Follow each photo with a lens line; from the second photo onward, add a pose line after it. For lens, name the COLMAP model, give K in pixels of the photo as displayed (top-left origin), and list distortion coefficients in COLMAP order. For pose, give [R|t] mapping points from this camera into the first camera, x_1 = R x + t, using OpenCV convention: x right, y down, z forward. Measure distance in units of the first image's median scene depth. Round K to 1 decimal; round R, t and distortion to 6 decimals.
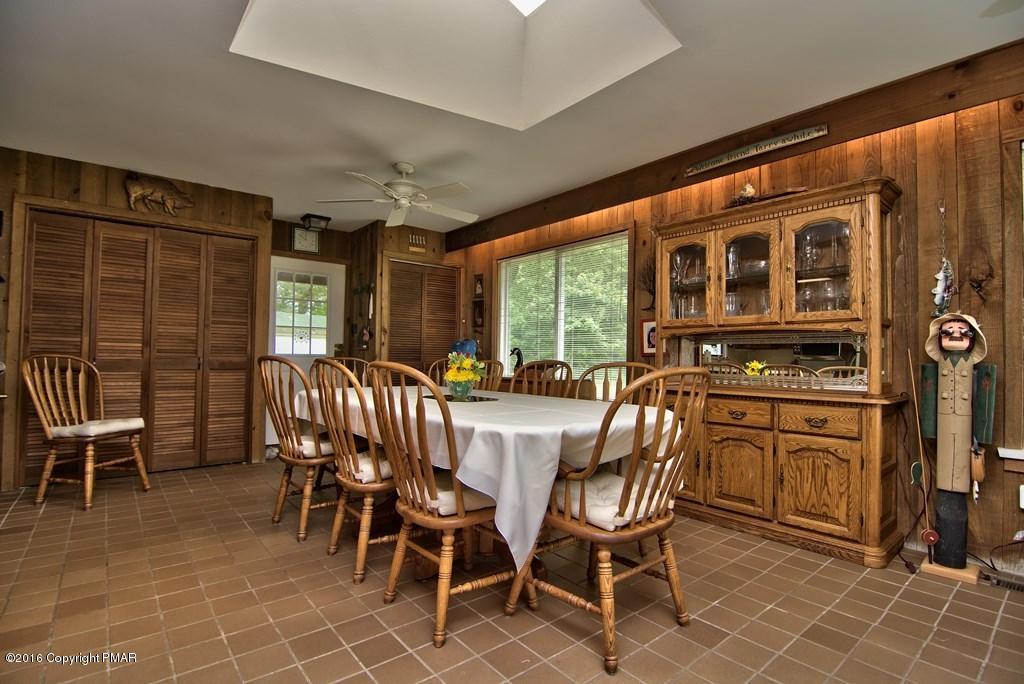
lens RADIAL K [[487.8, 0, 508.9], [0, 487.8, 338.6], [0, 0, 1]] dist [-0.016751, -0.005084]
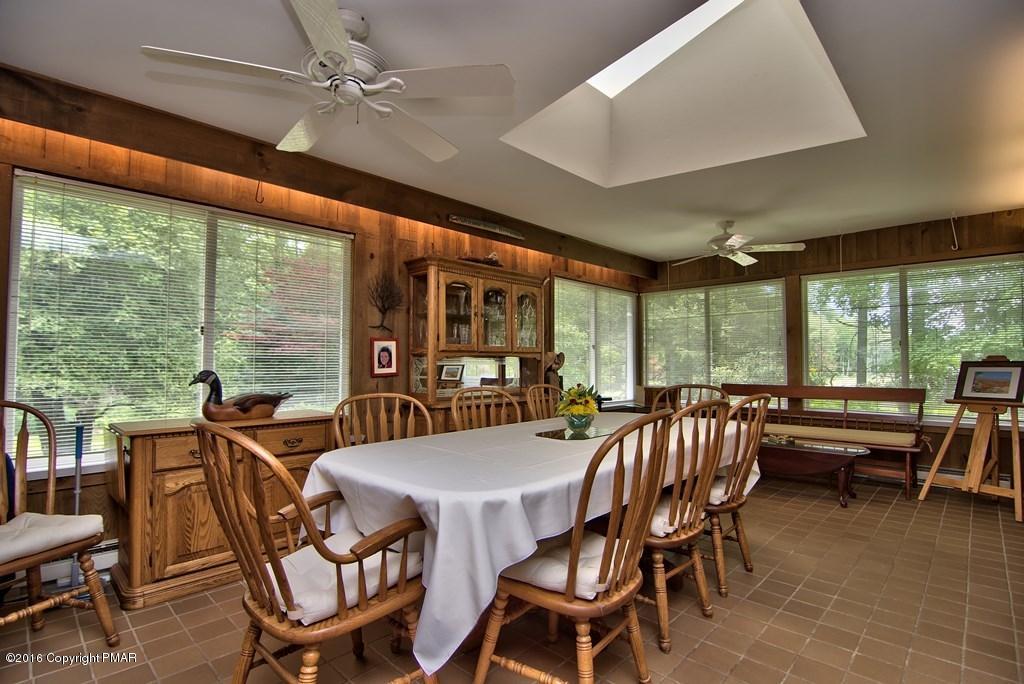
lens RADIAL K [[487.8, 0, 515.2], [0, 487.8, 347.3], [0, 0, 1]] dist [-0.016751, -0.005084]
pose [[-0.113329, 0.021660, 0.993321, -0.697058], [-0.032765, 0.999137, -0.025525, -0.006428], [-0.993017, -0.035439, -0.112521, 0.835448]]
